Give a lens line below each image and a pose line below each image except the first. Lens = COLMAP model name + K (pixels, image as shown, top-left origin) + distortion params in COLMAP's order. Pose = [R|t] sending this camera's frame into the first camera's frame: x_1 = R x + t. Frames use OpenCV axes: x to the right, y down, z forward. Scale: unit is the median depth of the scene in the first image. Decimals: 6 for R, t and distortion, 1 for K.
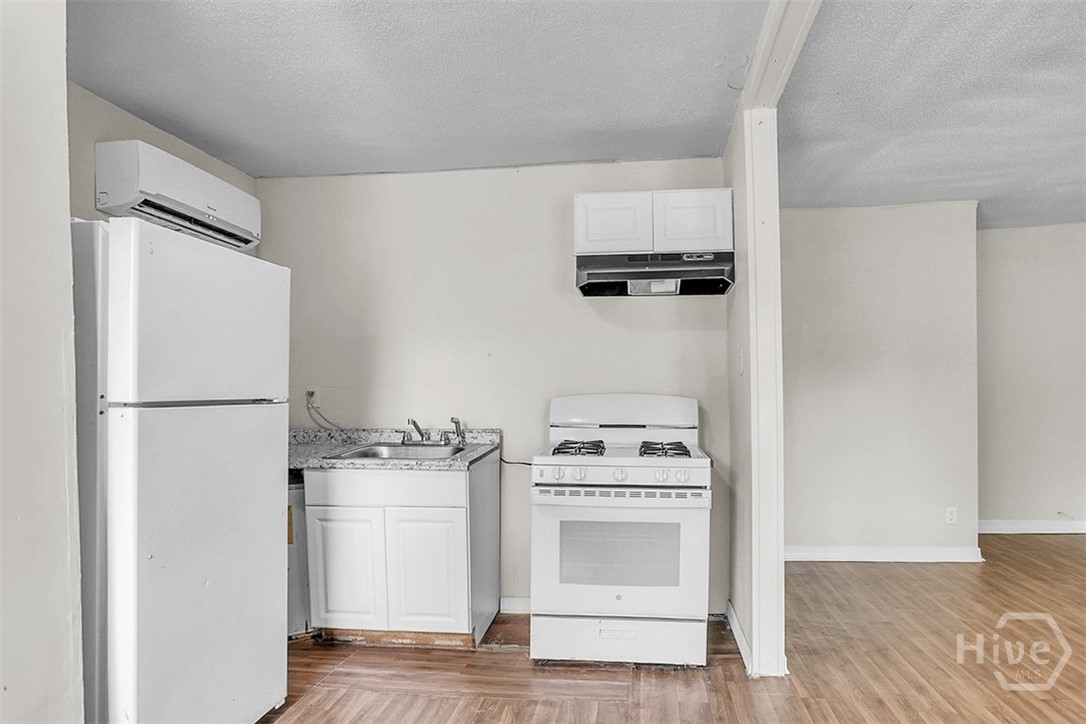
lens RADIAL K [[651.2, 0, 564.6], [0, 651.2, 398.2], [0, 0, 1]] dist [-0.047186, 0.004289]
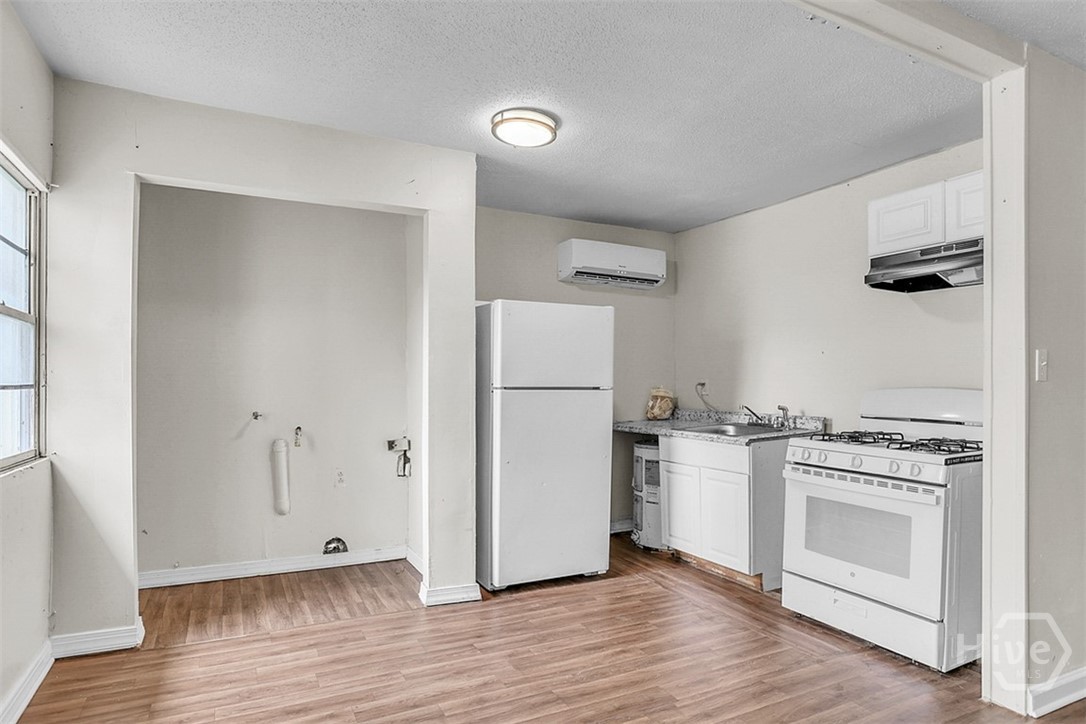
lens RADIAL K [[594.9, 0, 521.3], [0, 594.9, 390.1], [0, 0, 1]] dist [-0.036230, 0.018670]
pose [[0.546543, 0.019111, -0.837213, 0.575998], [-0.017573, 0.999781, 0.011350, -0.003842], [0.837247, 0.008509, 0.546759, -0.008599]]
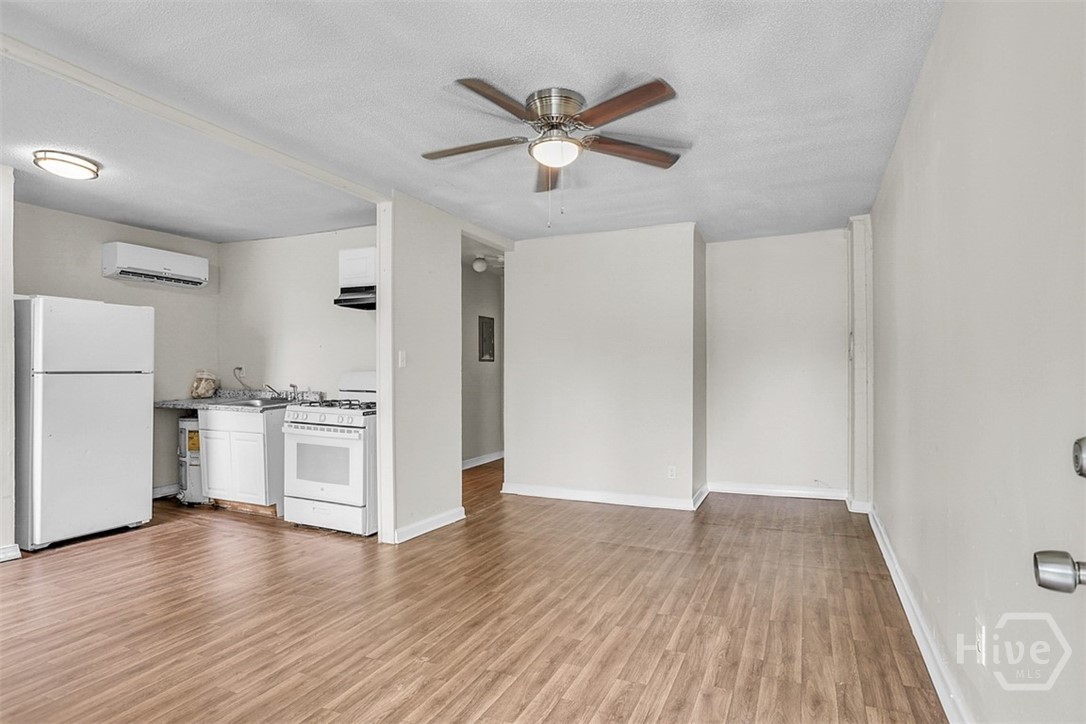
lens RADIAL K [[594.9, 0, 508.1], [0, 594.9, 370.6], [0, 0, 1]] dist [-0.036230, 0.018670]
pose [[0.943215, 0.014293, -0.331876, 1.027355], [-0.016142, 0.999866, -0.002814, -0.011917], [0.331792, 0.008011, 0.943319, -0.313888]]
